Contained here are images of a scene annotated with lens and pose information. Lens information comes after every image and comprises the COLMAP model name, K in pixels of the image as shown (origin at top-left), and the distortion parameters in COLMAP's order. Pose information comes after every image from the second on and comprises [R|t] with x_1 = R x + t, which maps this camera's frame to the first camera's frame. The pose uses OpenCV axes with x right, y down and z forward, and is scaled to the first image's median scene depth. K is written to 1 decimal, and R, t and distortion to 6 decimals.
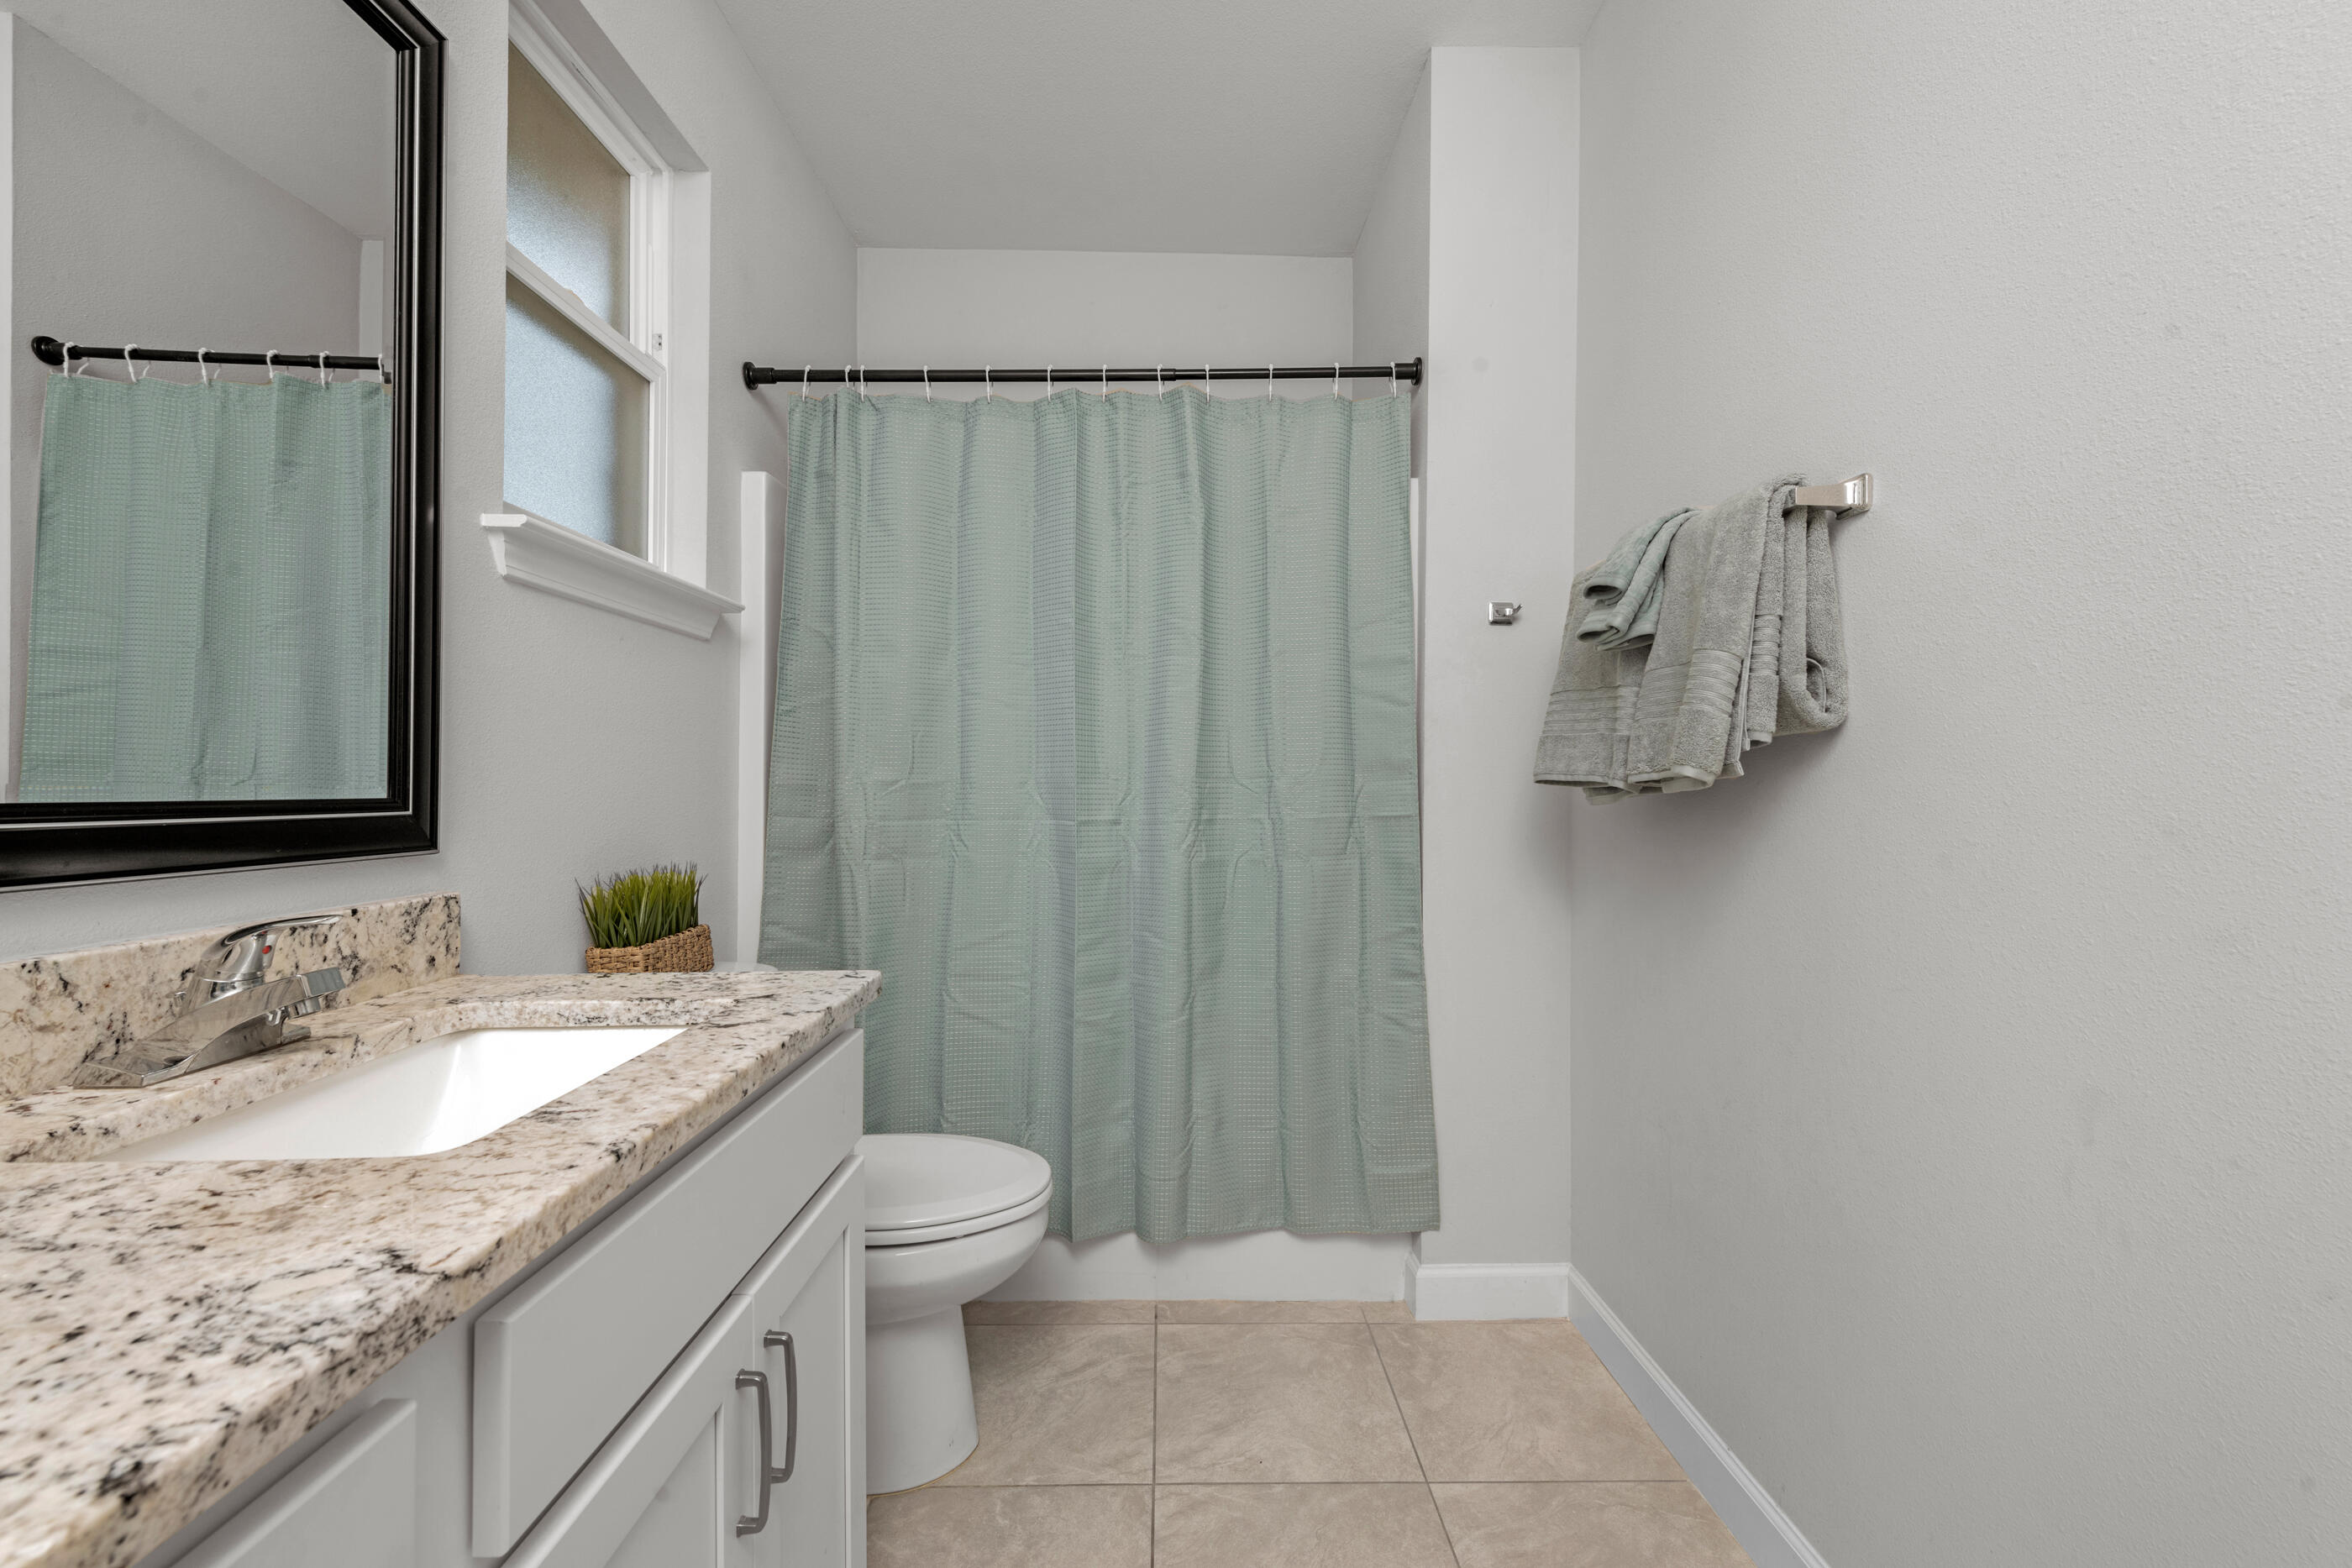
lens RADIAL K [[954.5, 0, 1151.1], [0, 954.5, 765.8], [0, 0, 1]] dist [0.019318, -0.005588]
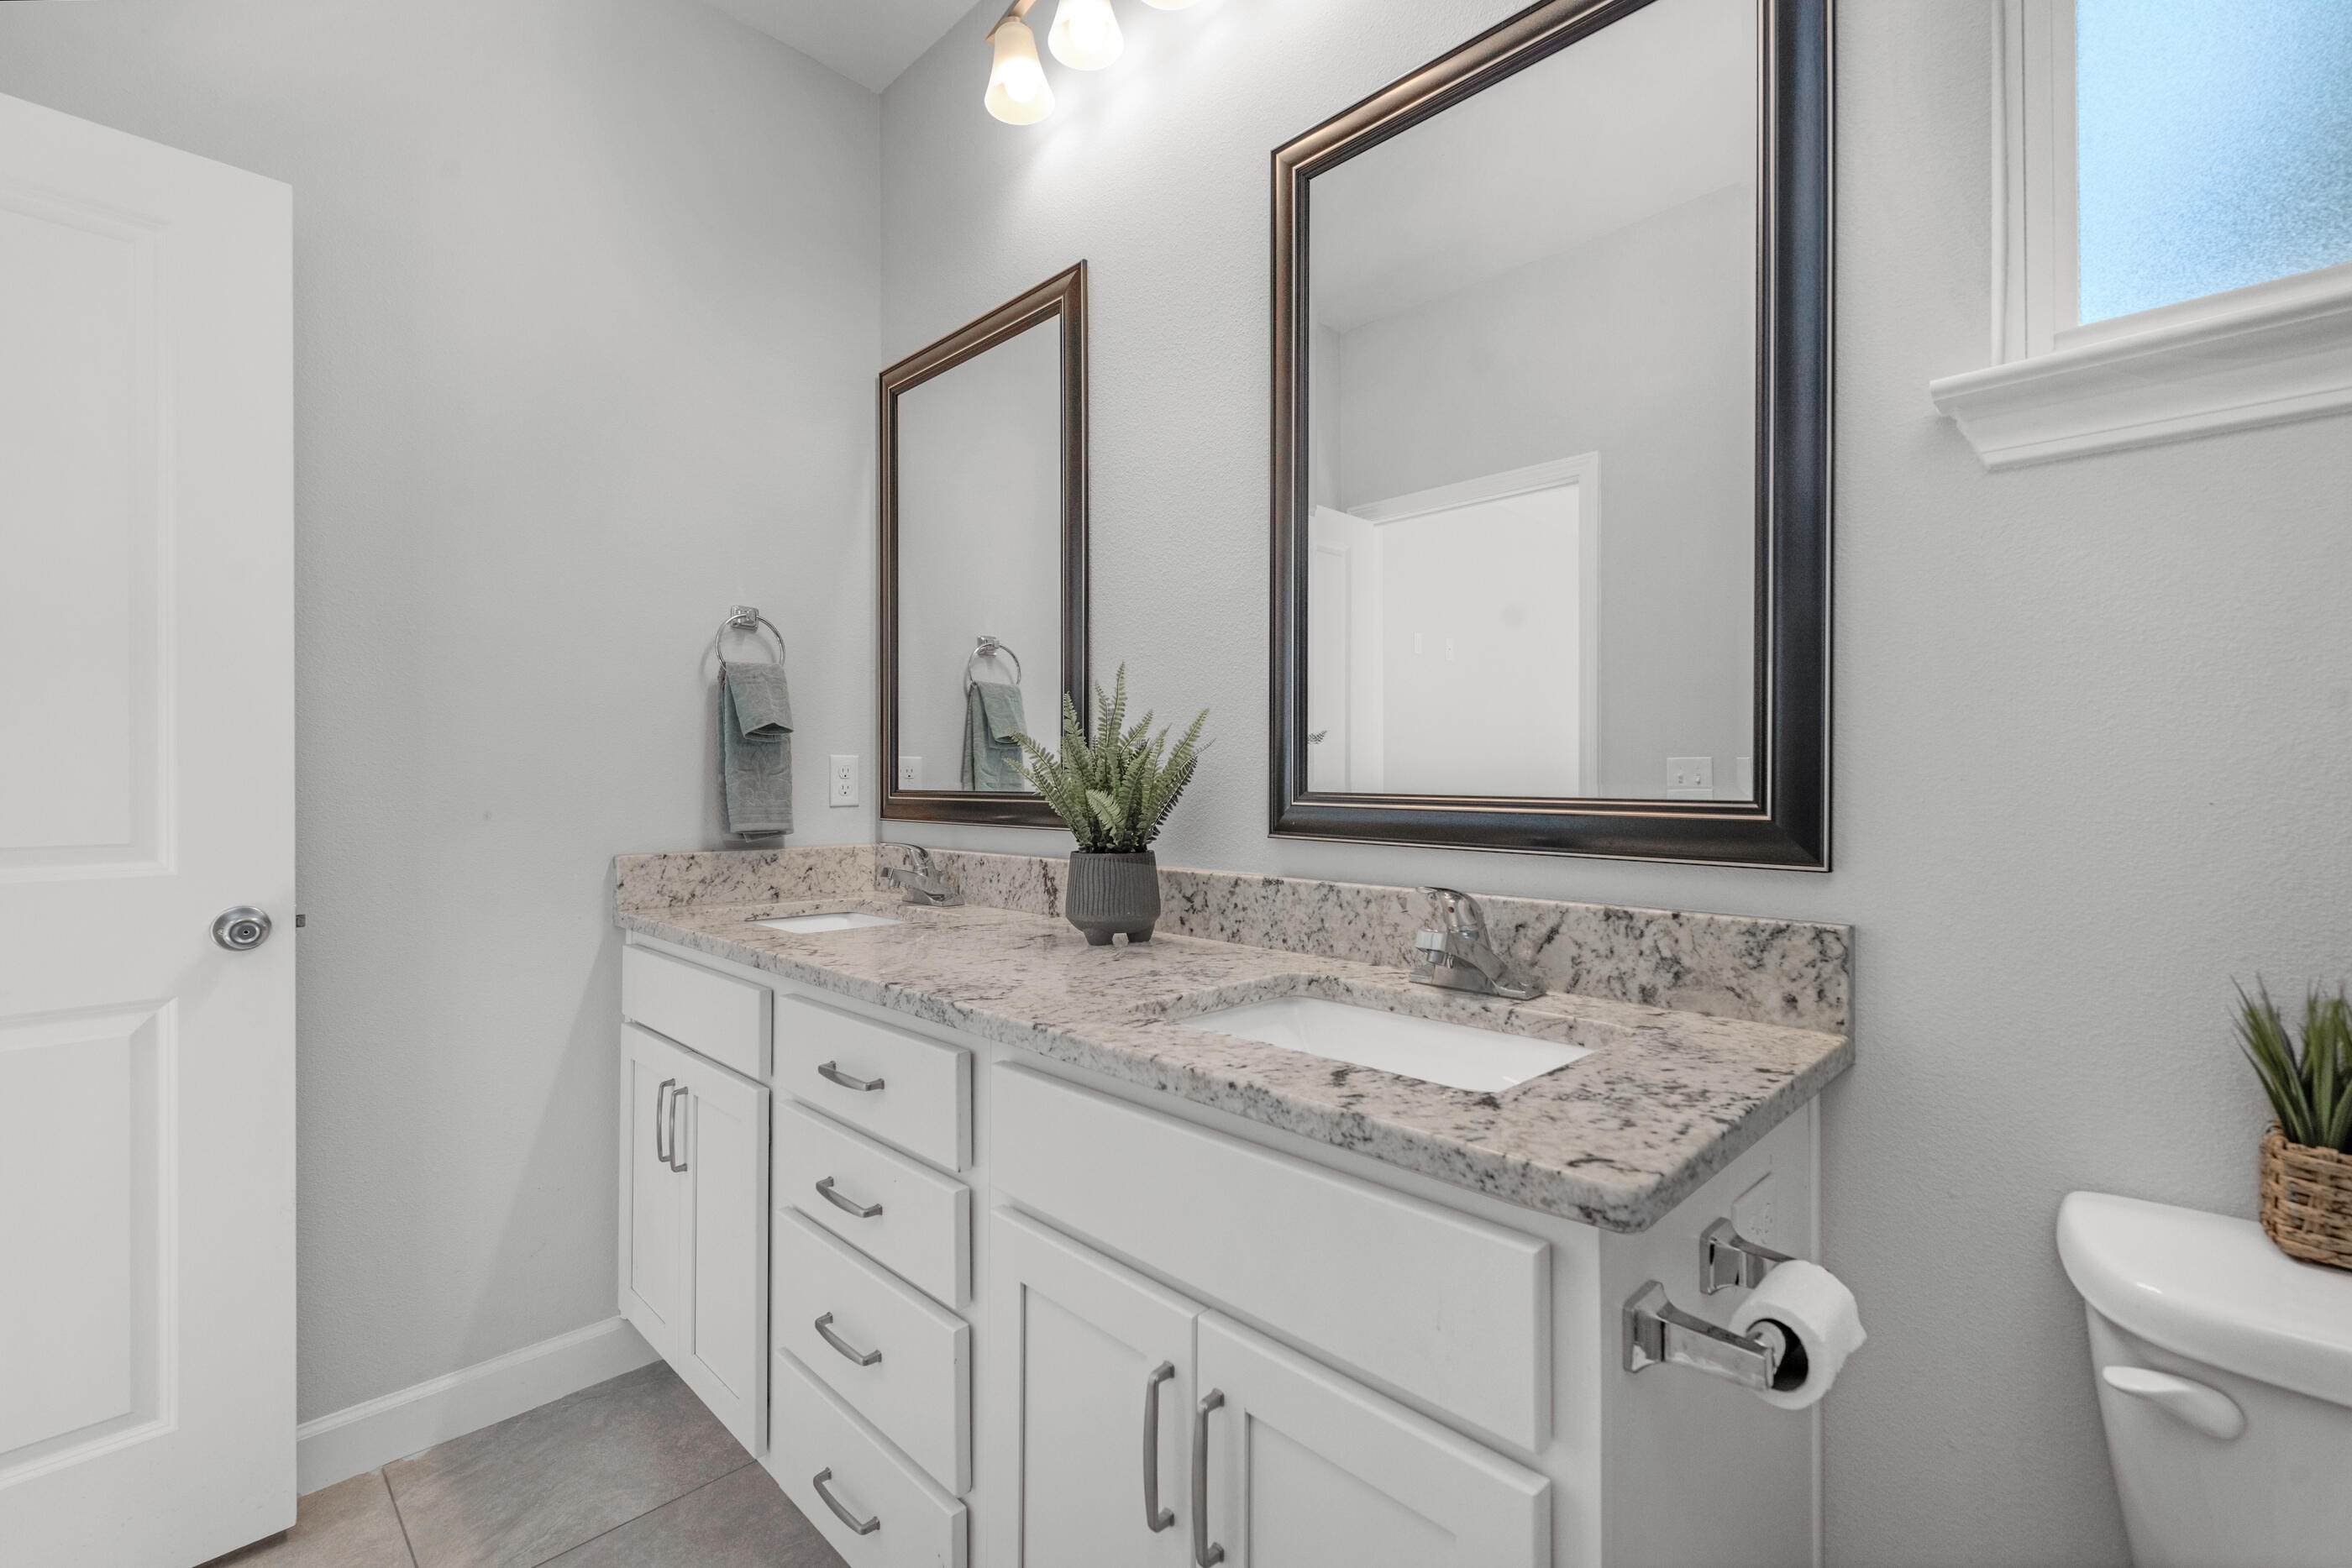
lens RADIAL K [[1029.8, 0, 1184.8], [0, 1029.8, 791.2], [0, 0, 1]] dist [0.019614, 0.002399]
pose [[-0.698628, 0.007619, -0.715444, 0.275834], [0.010920, 0.999940, -0.000015, 0.021515], [0.715401, -0.007823, -0.698670, 1.425277]]
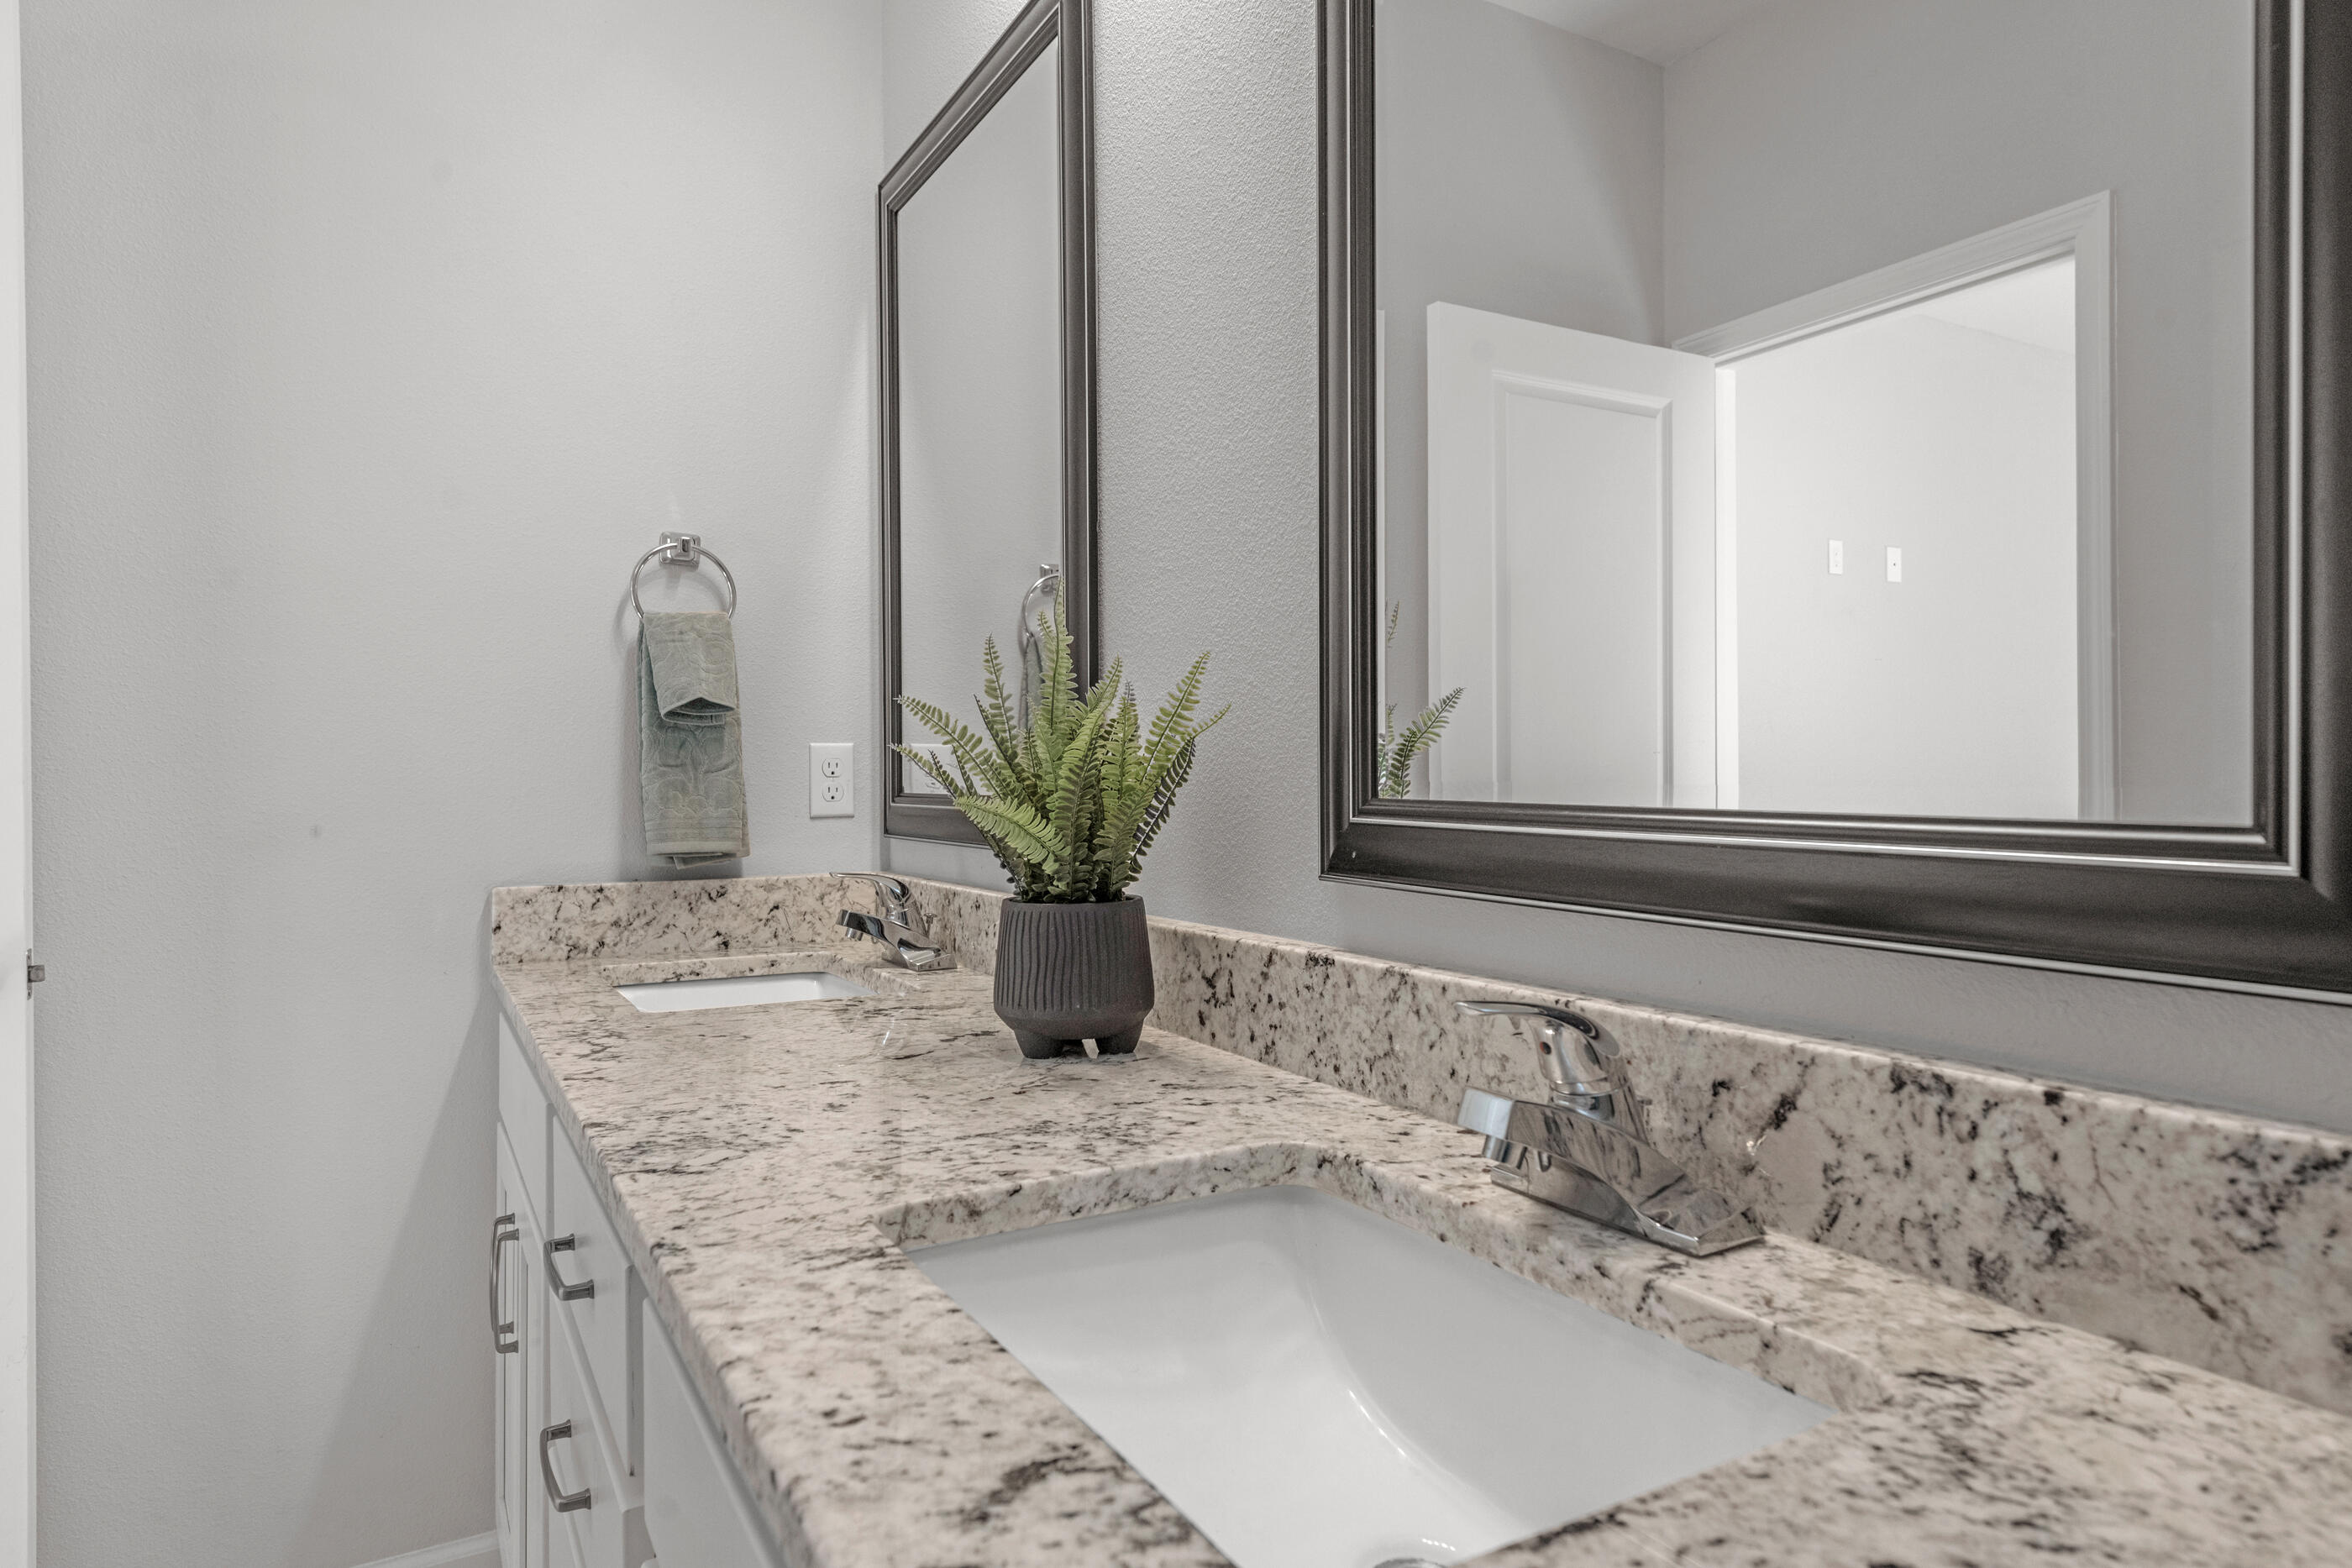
lens RADIAL K [[1369.6, 0, 1172.6], [0, 1369.6, 791.3], [0, 0, 1]] dist [0.022285, -0.009136]
pose [[-0.863058, 0.011649, -0.504971, -0.216058], [0.014423, 0.999895, -0.001583, 0.018299], [0.504899, -0.008649, -0.863135, 1.365684]]
